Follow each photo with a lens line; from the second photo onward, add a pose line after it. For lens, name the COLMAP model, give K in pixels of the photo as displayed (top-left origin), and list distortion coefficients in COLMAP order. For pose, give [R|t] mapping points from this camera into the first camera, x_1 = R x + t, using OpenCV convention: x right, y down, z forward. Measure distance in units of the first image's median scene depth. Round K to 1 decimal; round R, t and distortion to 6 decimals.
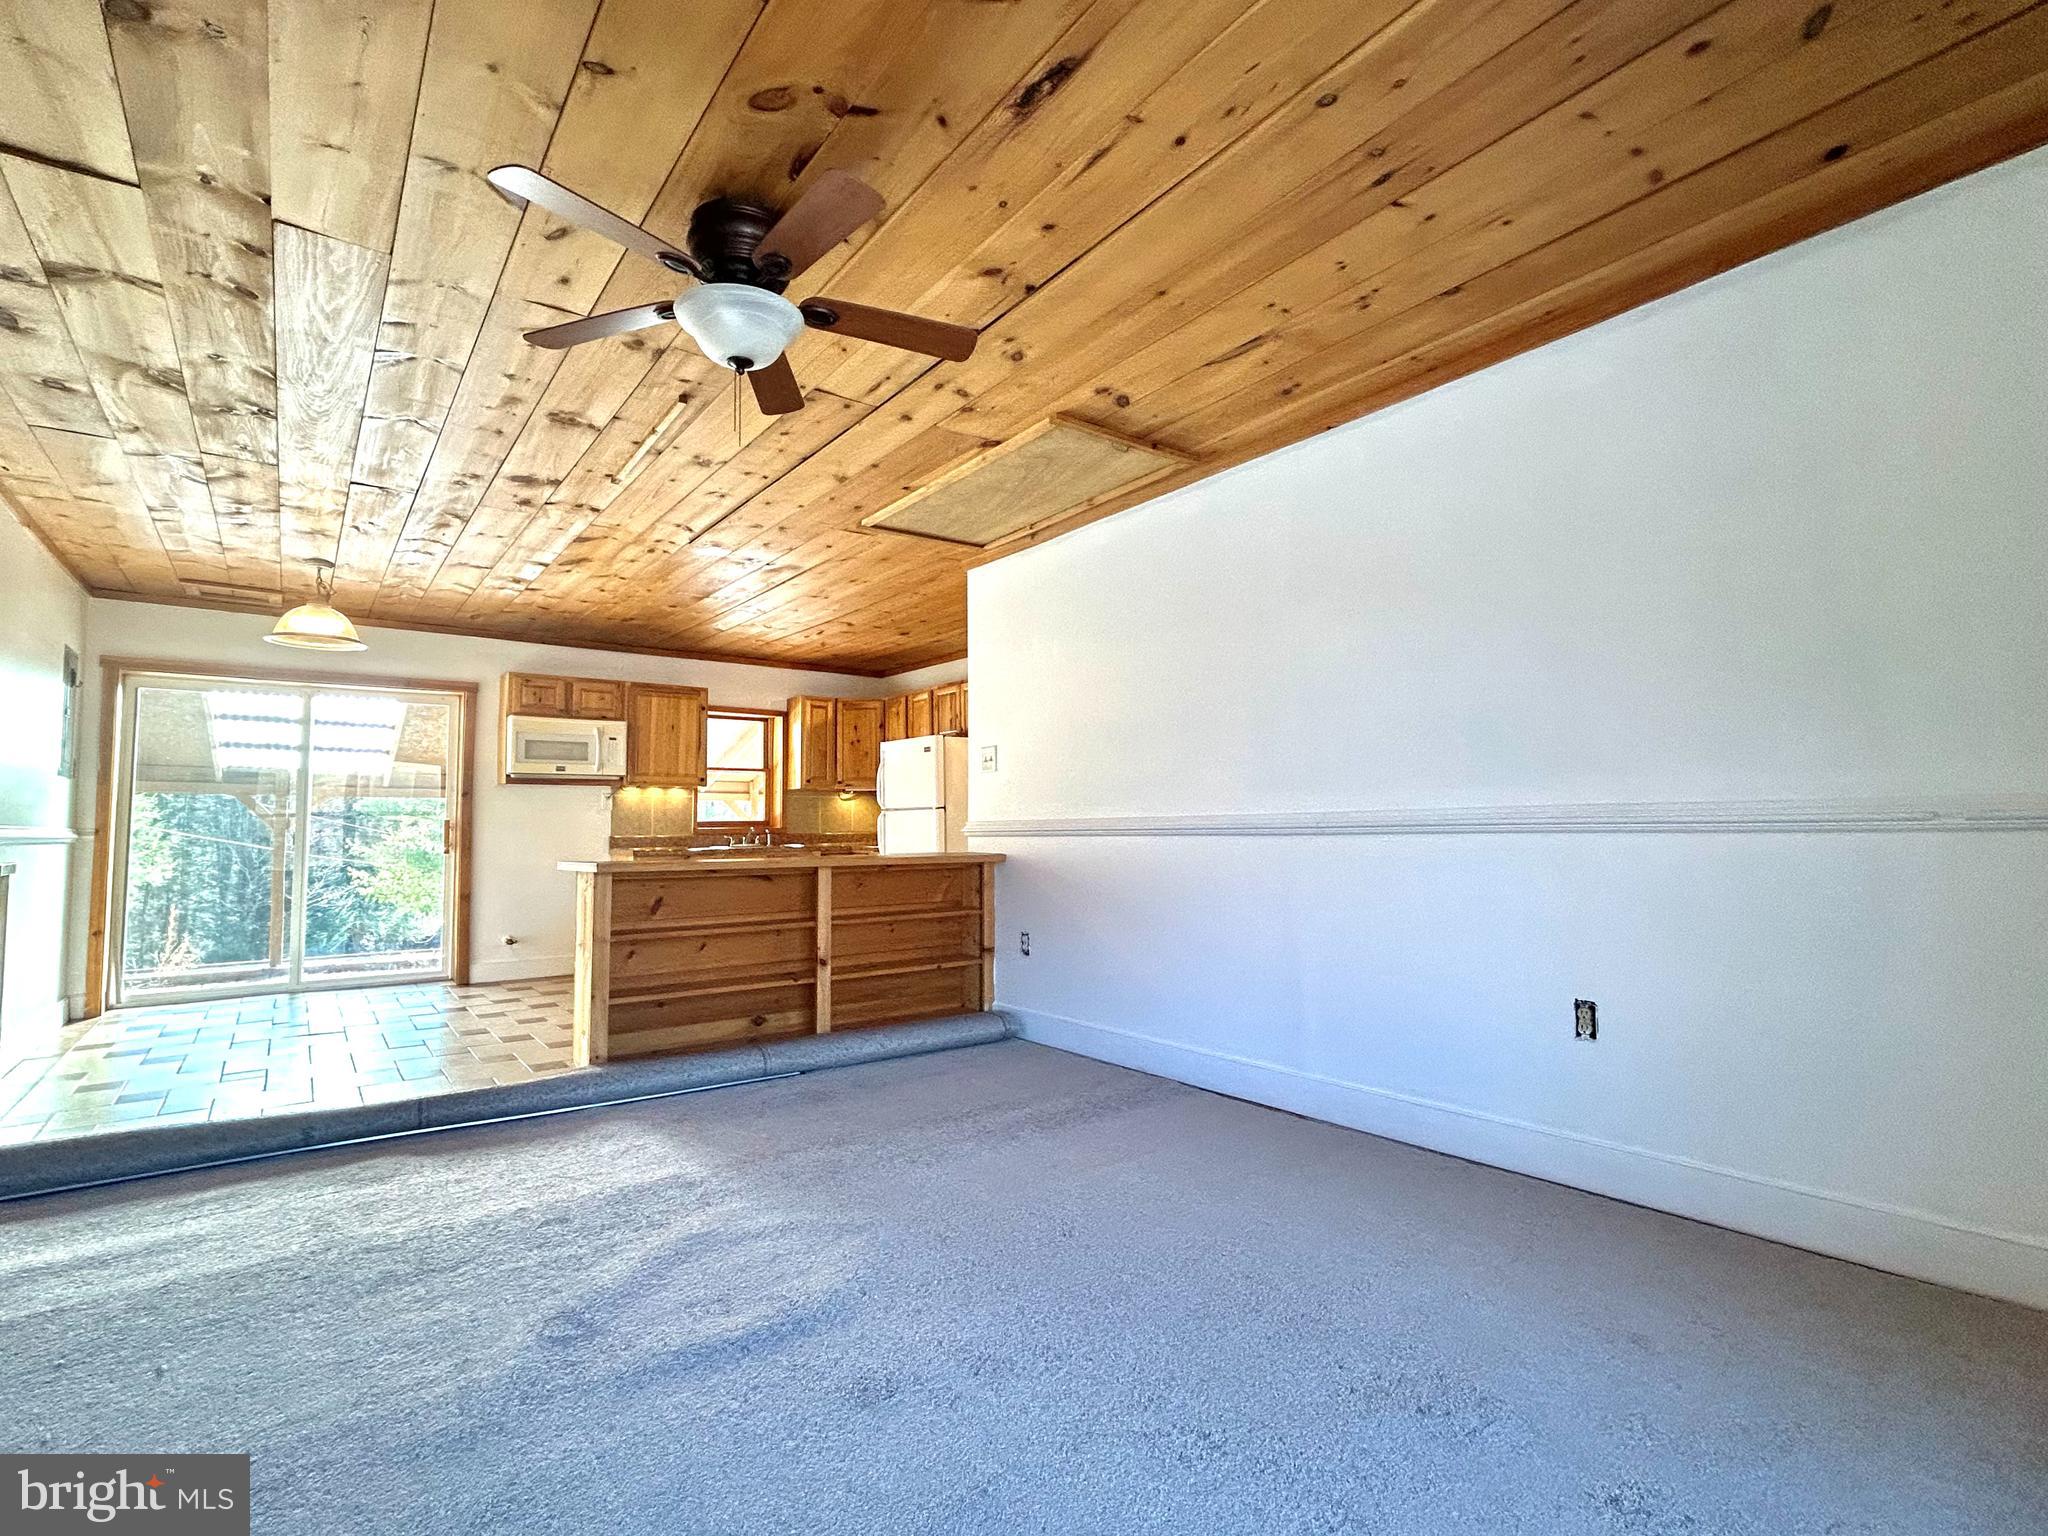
lens RADIAL K [[968.0, 0, 1019.0], [0, 968.0, 769.4], [0, 0, 1]] dist [0.001987, 0.001214]
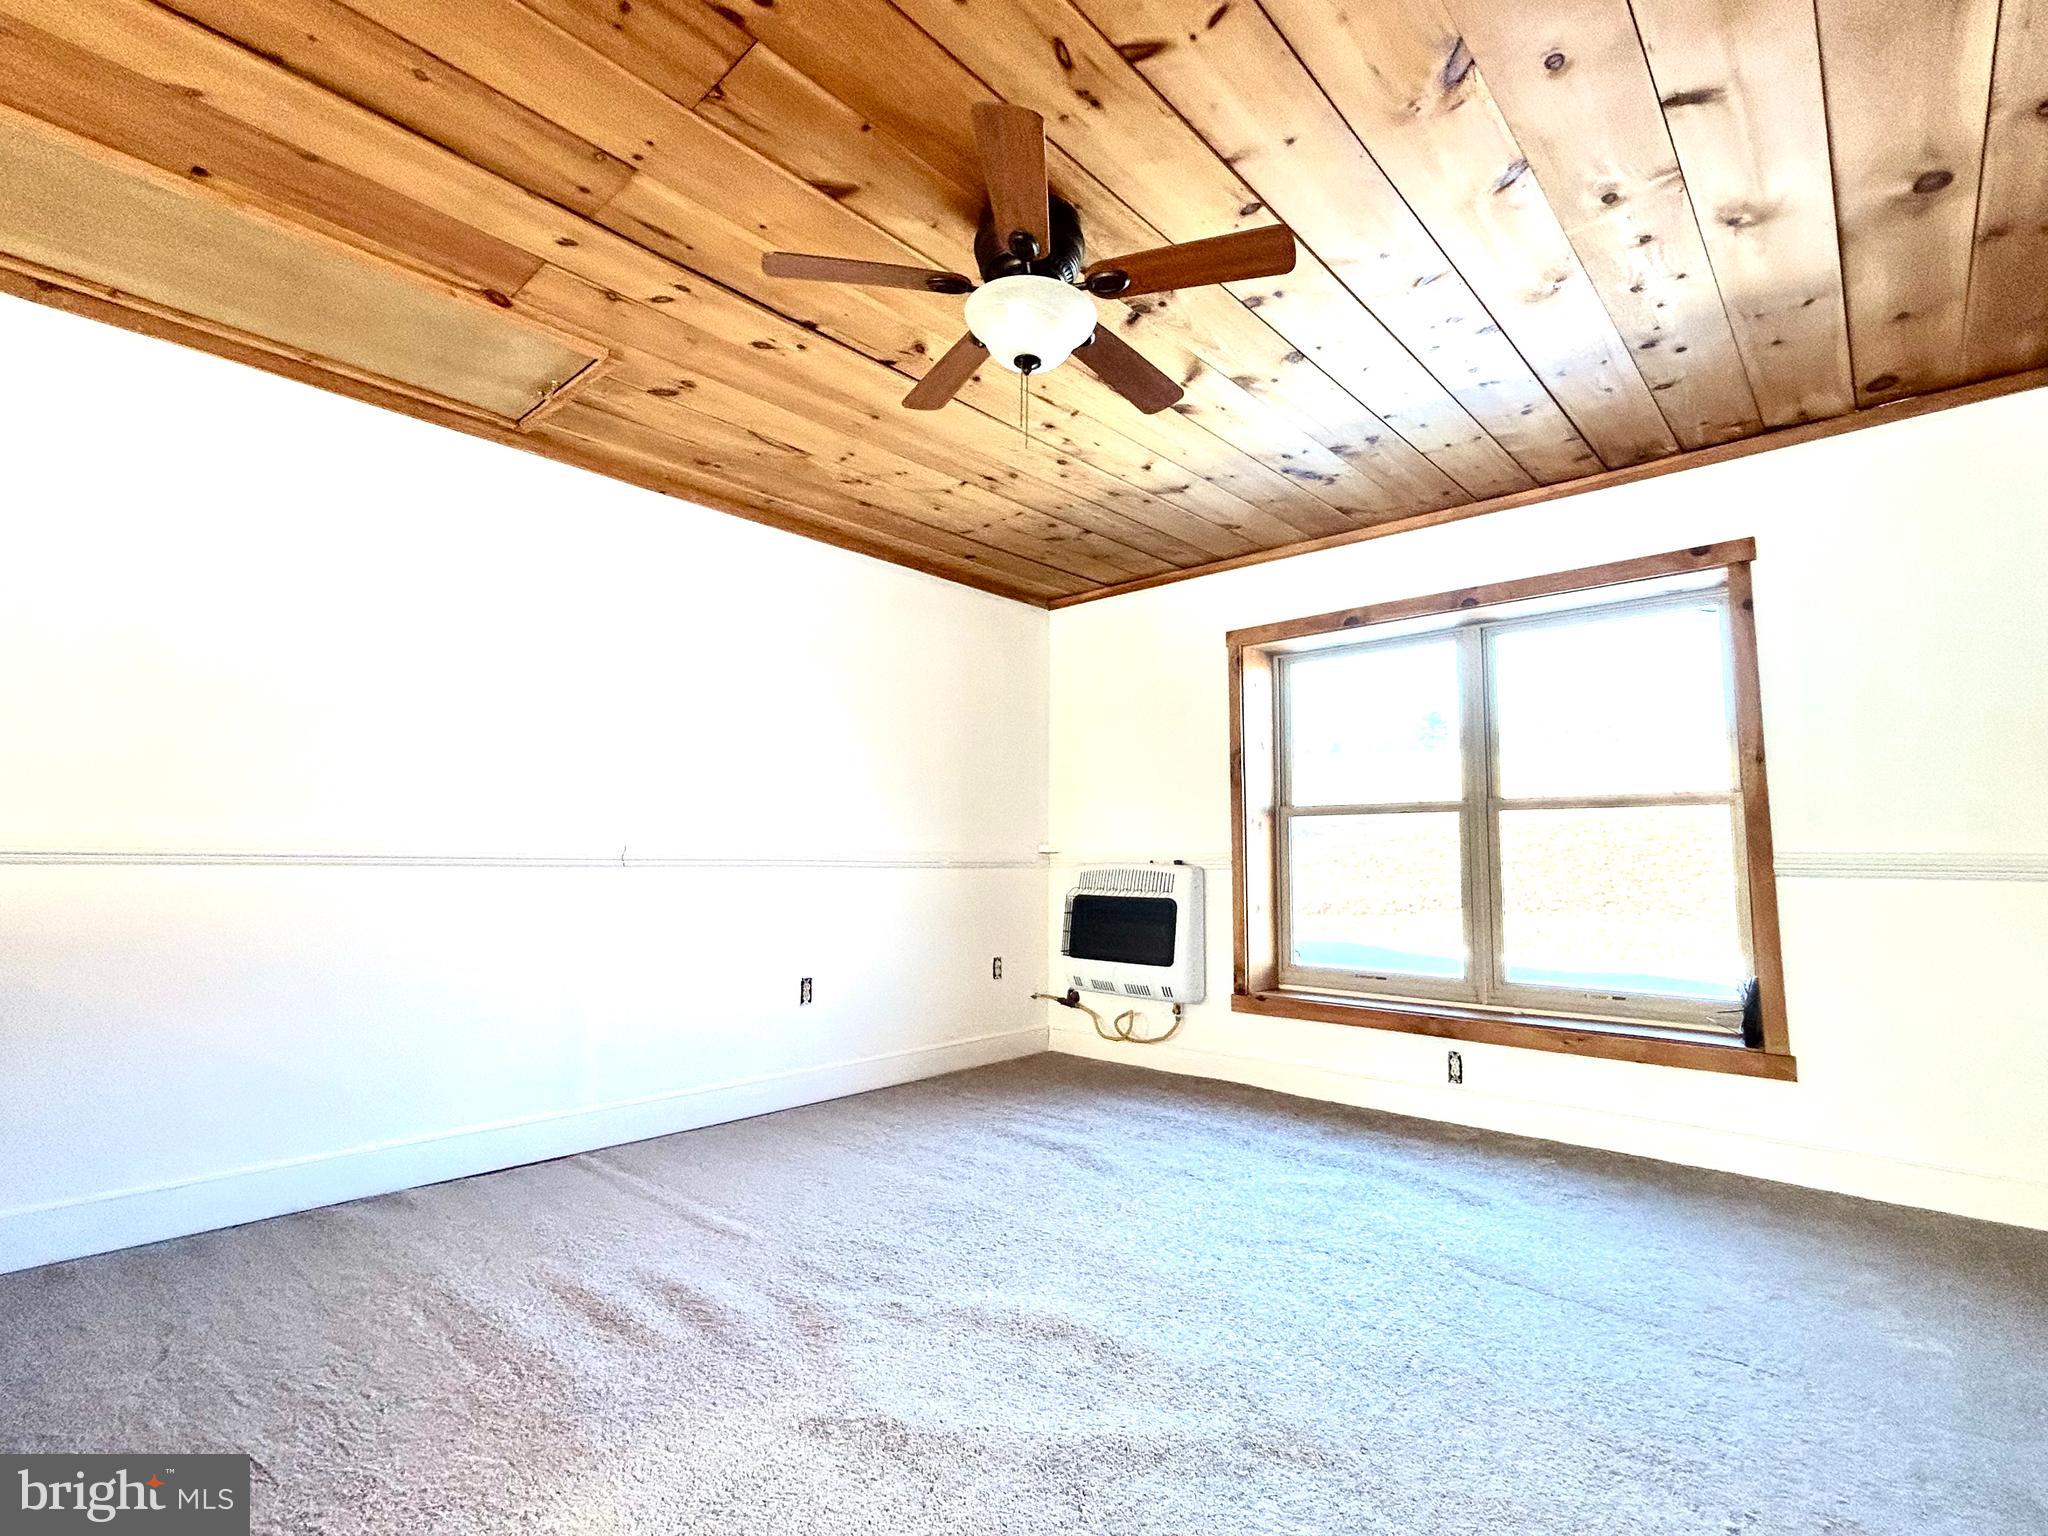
lens RADIAL K [[968.0, 0, 1019.0], [0, 968.0, 769.4], [0, 0, 1]] dist [0.001987, 0.001214]
pose [[-0.185657, 0.102873, 0.977215, -0.905597], [-0.072732, 0.990338, -0.118073, 0.063800], [-0.979919, -0.092996, -0.176381, 0.885646]]
